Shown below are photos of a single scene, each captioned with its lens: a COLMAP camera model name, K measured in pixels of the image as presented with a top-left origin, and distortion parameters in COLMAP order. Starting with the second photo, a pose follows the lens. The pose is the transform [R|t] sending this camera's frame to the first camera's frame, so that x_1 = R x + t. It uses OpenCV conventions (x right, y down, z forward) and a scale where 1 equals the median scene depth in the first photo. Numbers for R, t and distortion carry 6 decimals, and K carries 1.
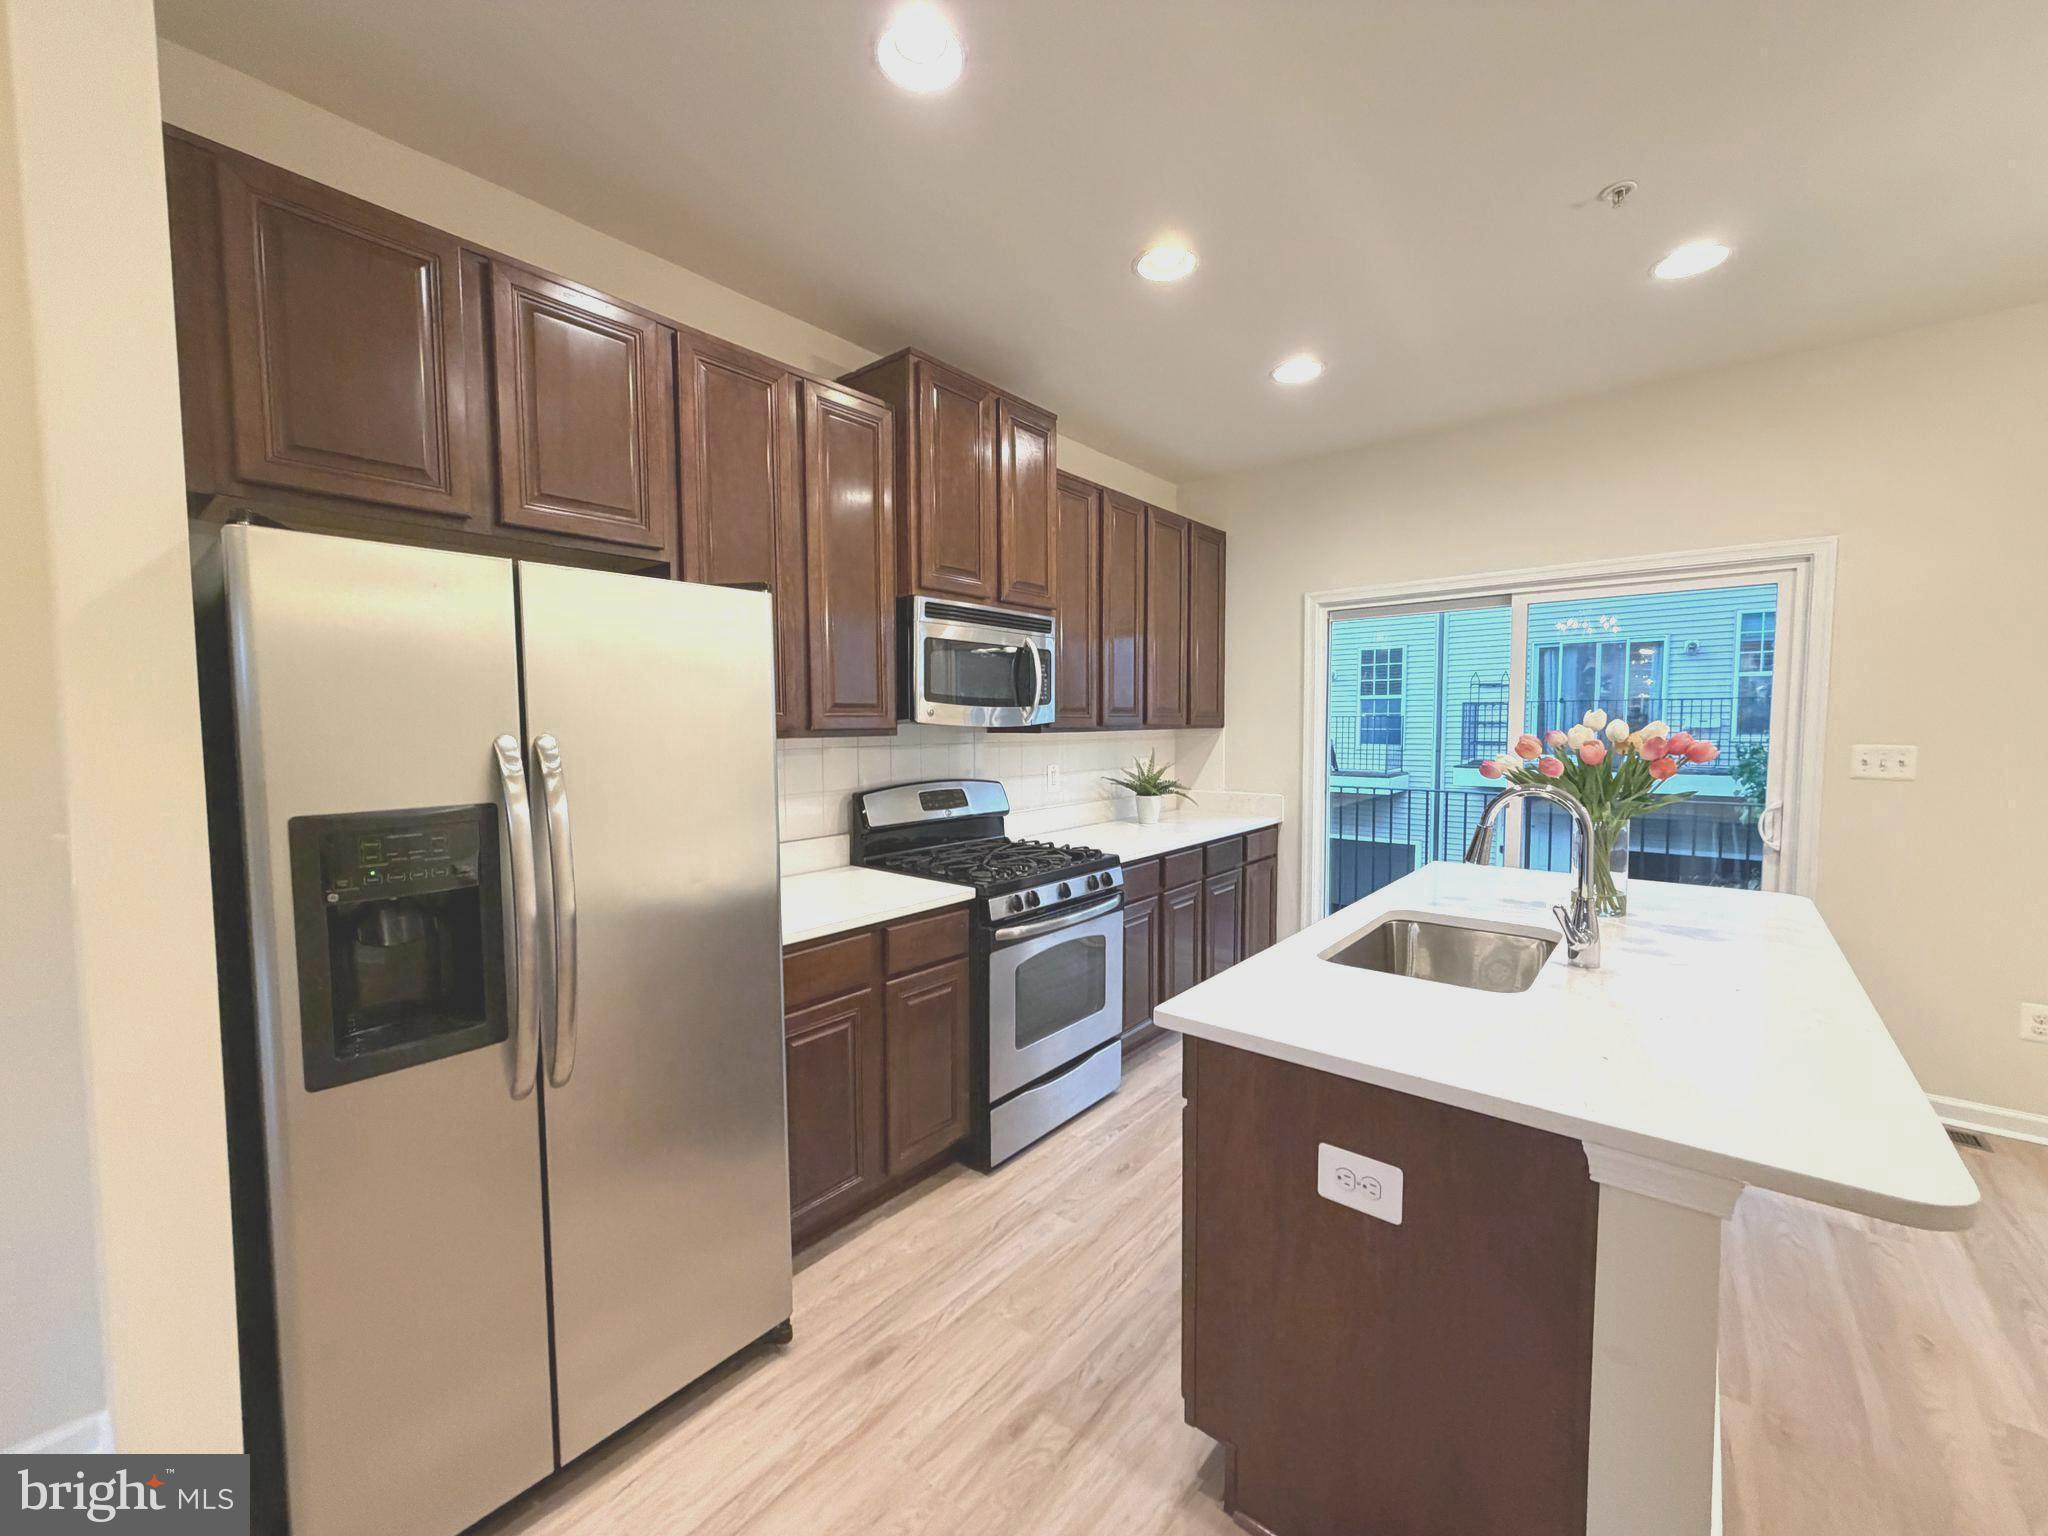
lens RADIAL K [[817.1, 0, 1016.4], [0, 817.1, 772.5], [0, 0, 1]] dist [0.000754, 0.000259]
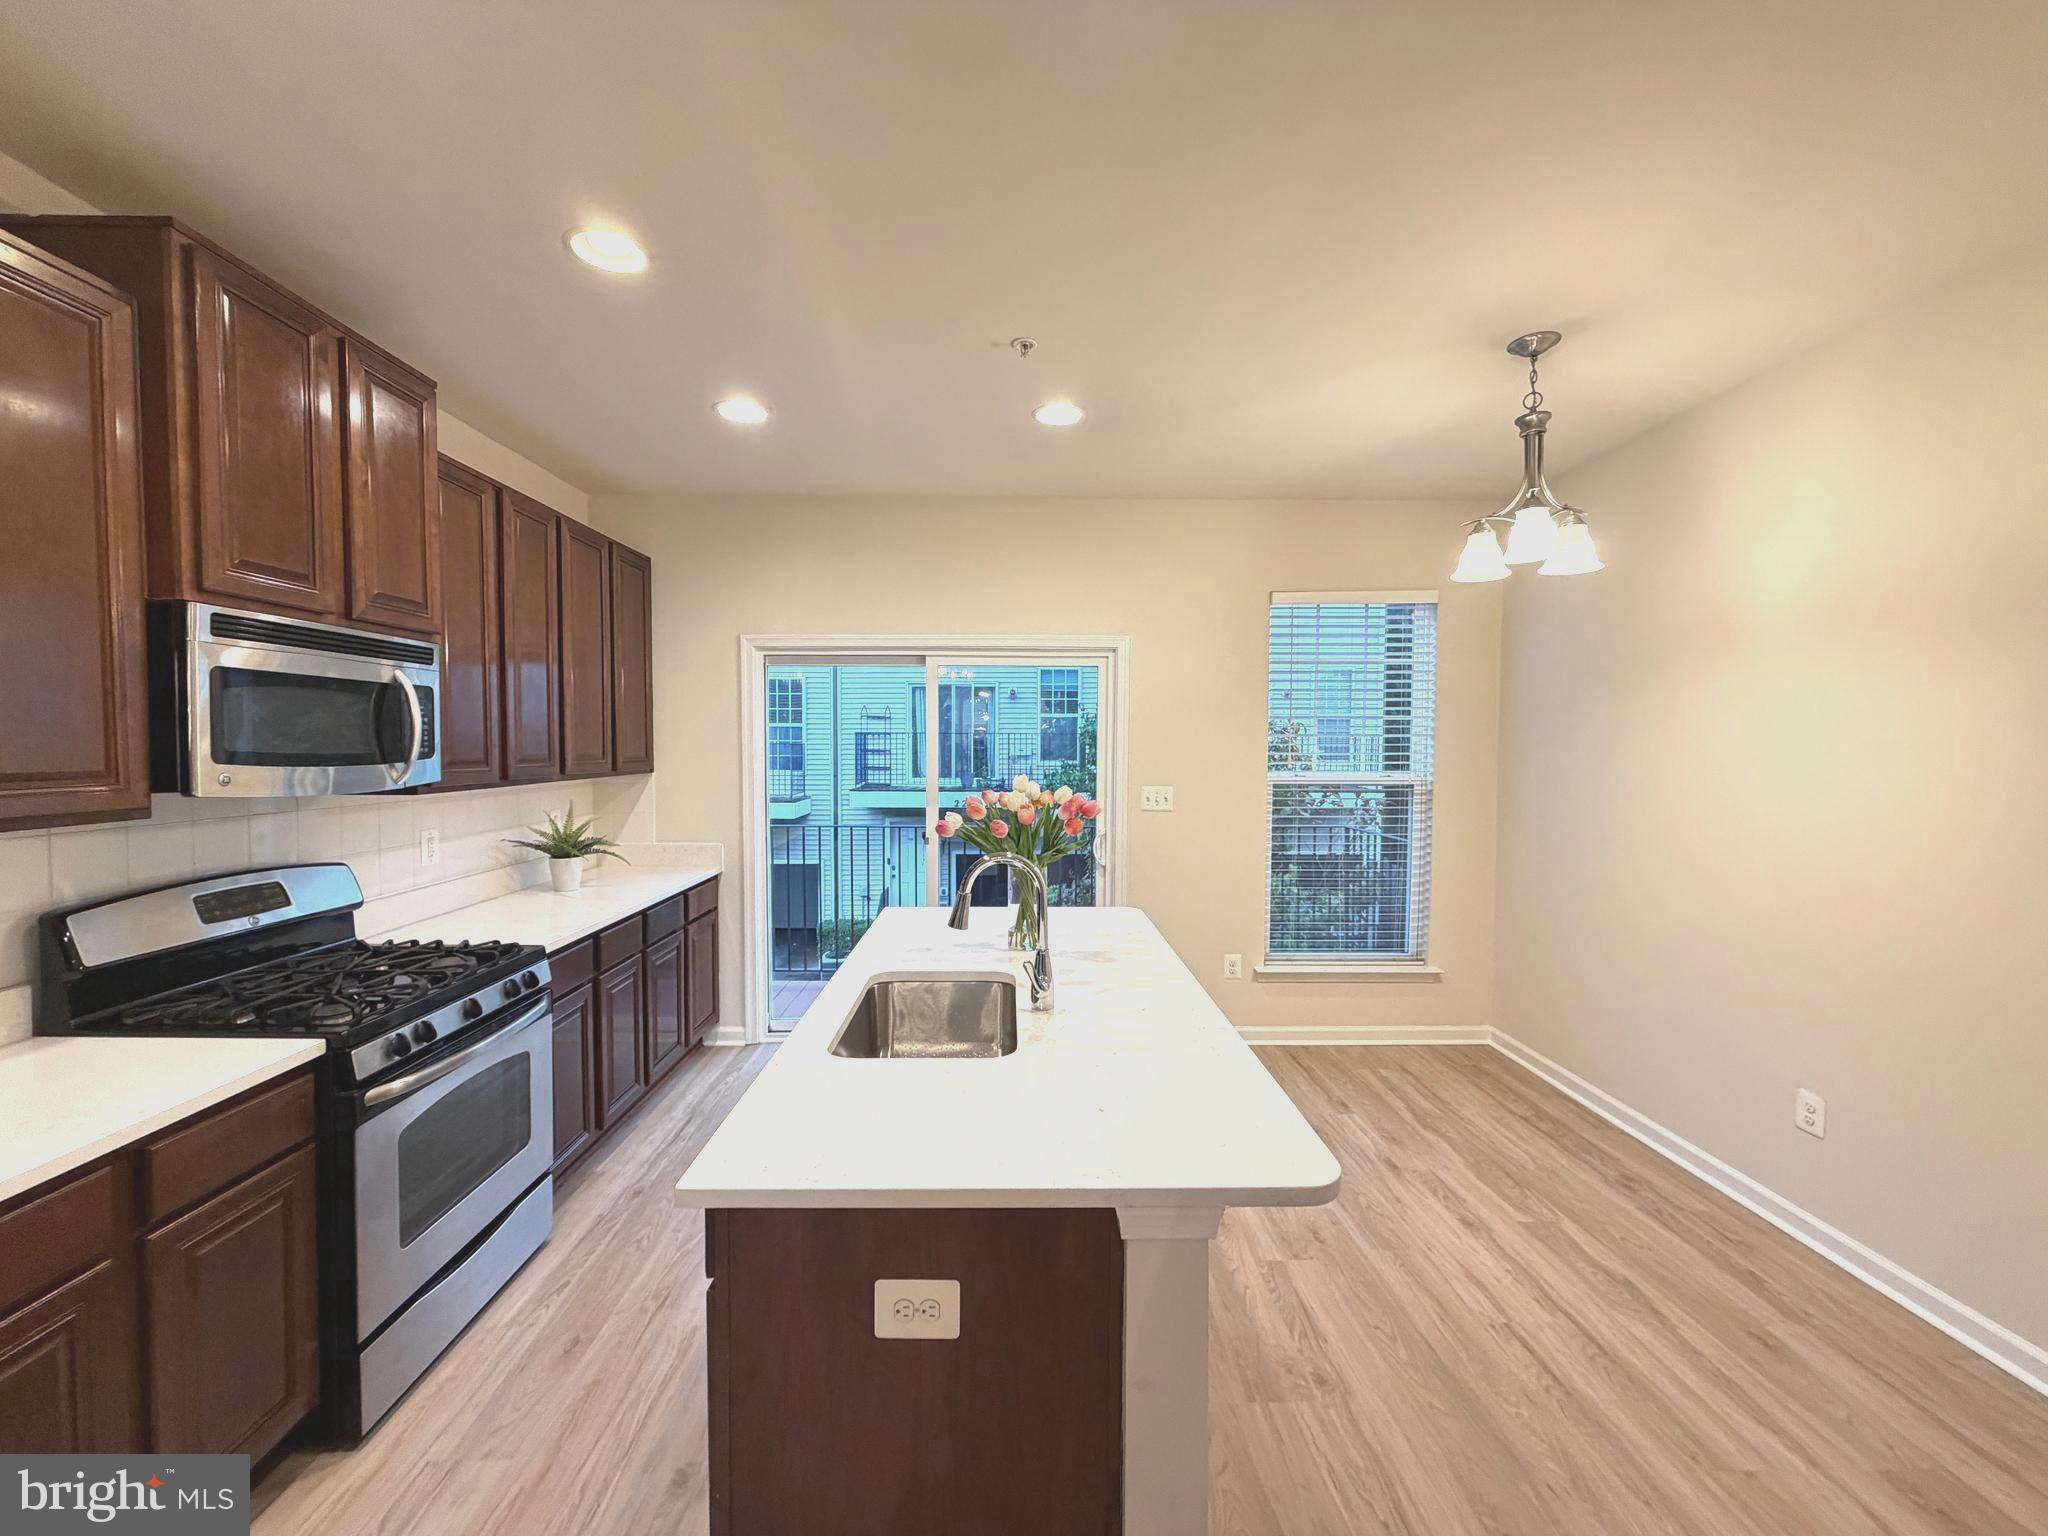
lens RADIAL K [[817.1, 0, 1016.4], [0, 817.1, 772.5], [0, 0, 1]] dist [0.000754, 0.000259]
pose [[0.759933, -0.016076, 0.649802, -0.043188], [0.032071, 0.999404, -0.012781, -0.045773], [-0.649210, 0.030552, 0.759996, 0.077488]]
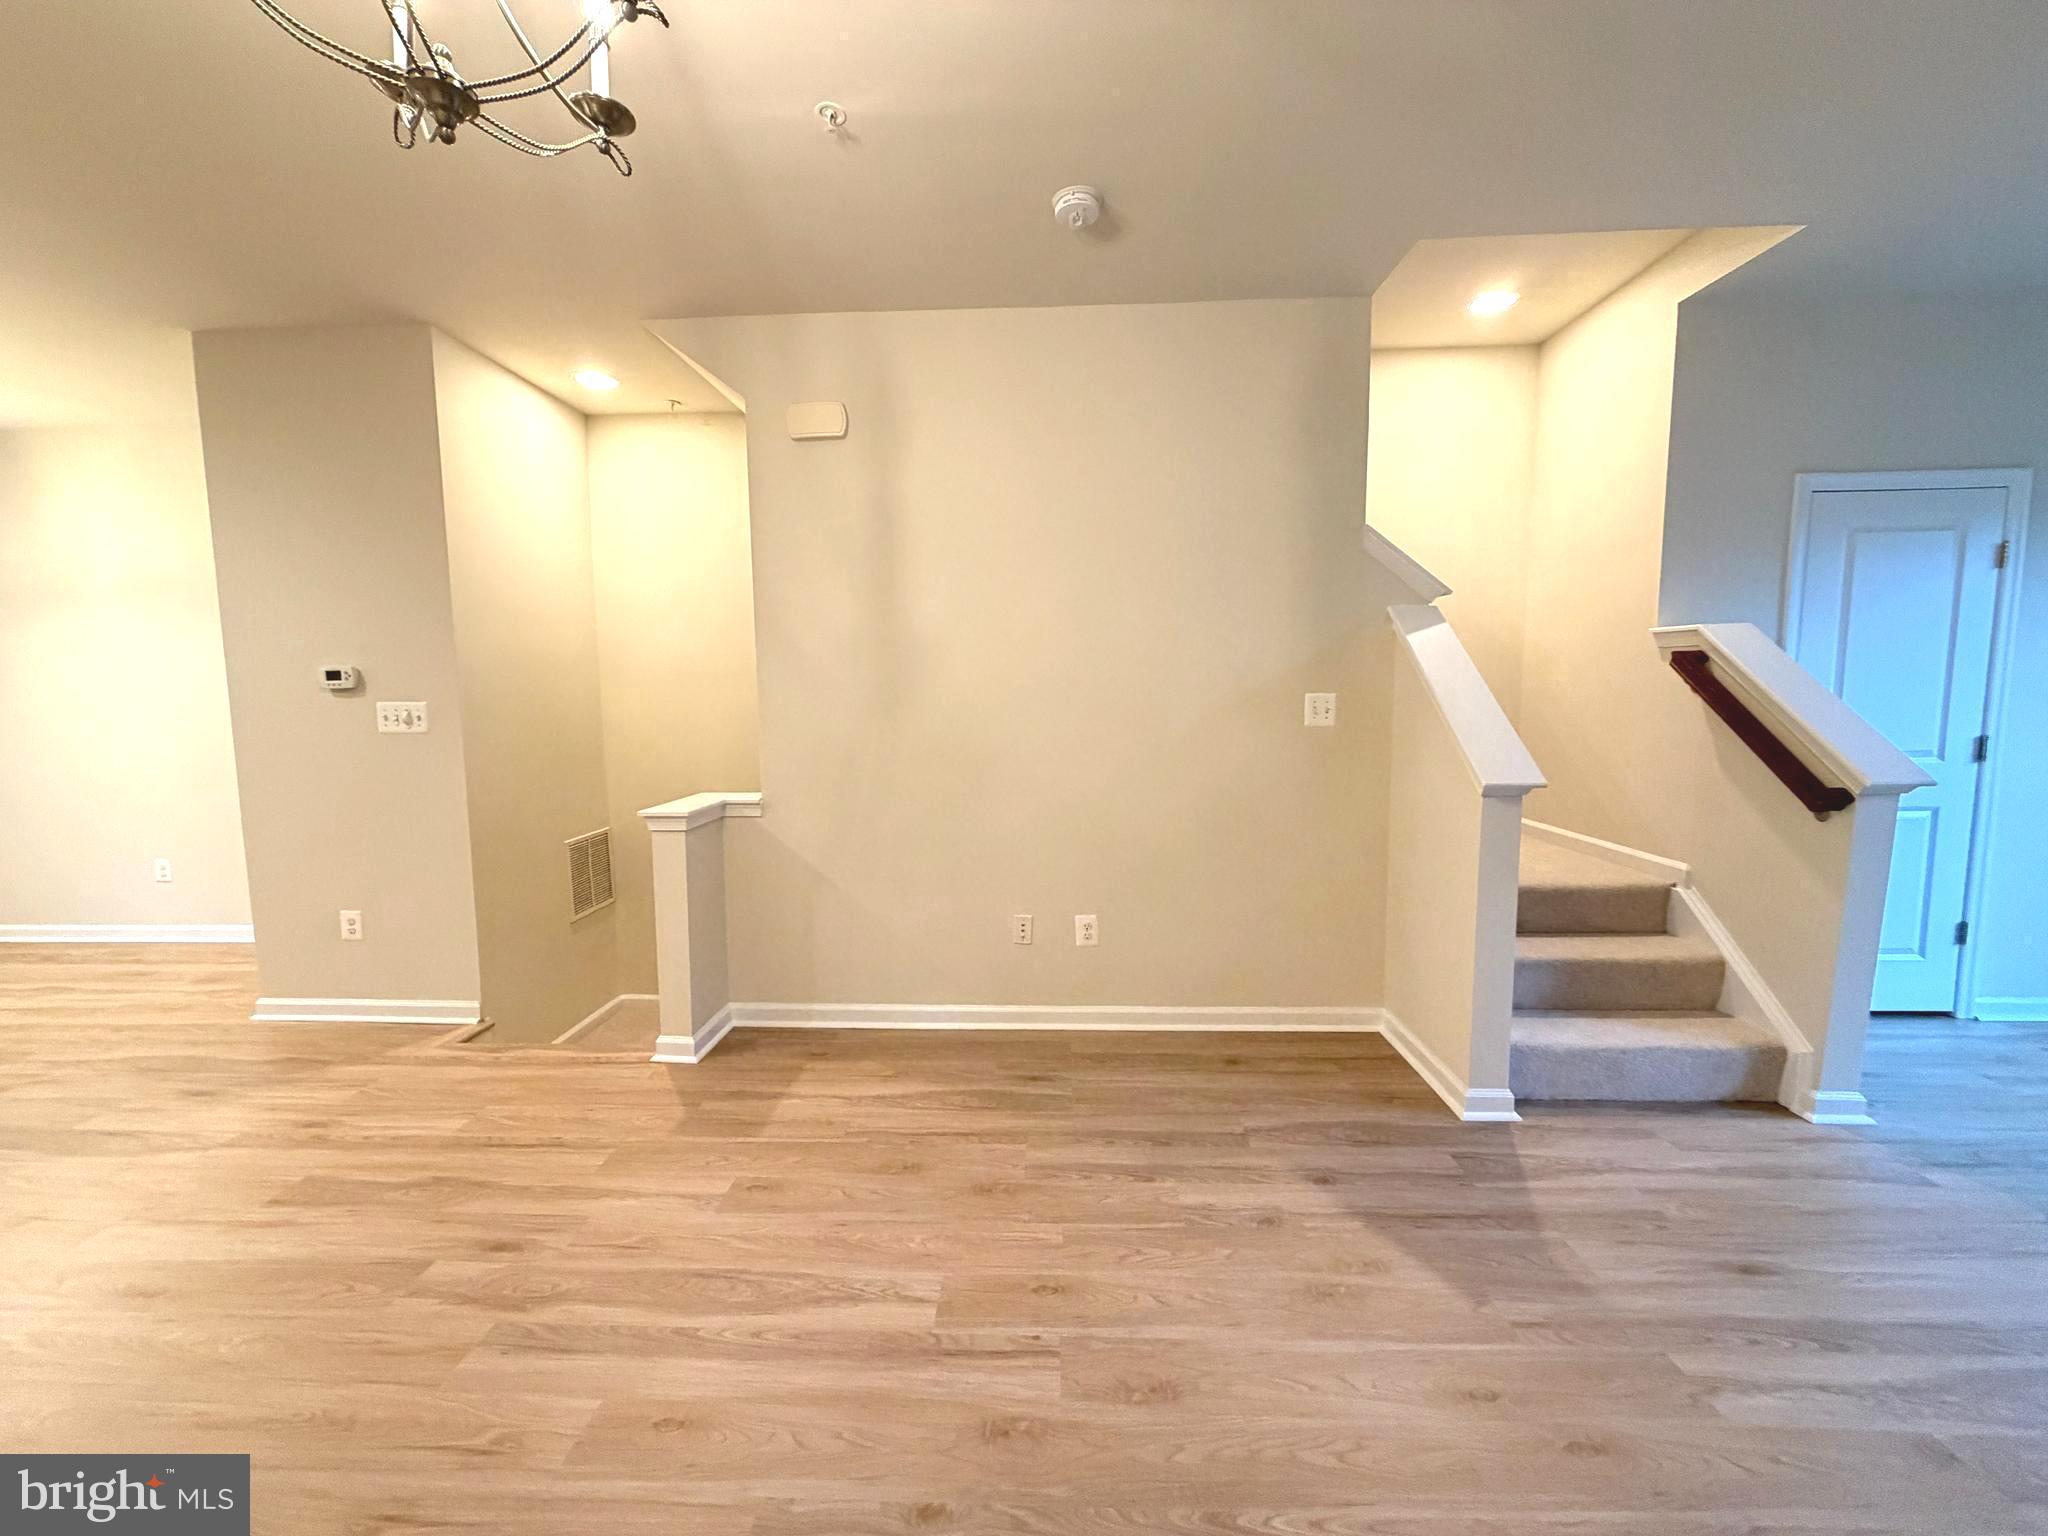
lens RADIAL K [[817.1, 0, 1016.4], [0, 817.1, 772.5], [0, 0, 1]] dist [0.000754, 0.000259]
pose [[-0.602812, -0.065669, 0.795177, -0.996127], [0.059622, 0.990113, 0.126966, 0.044998], [-0.795653, 0.123947, -0.592936, -0.176027]]
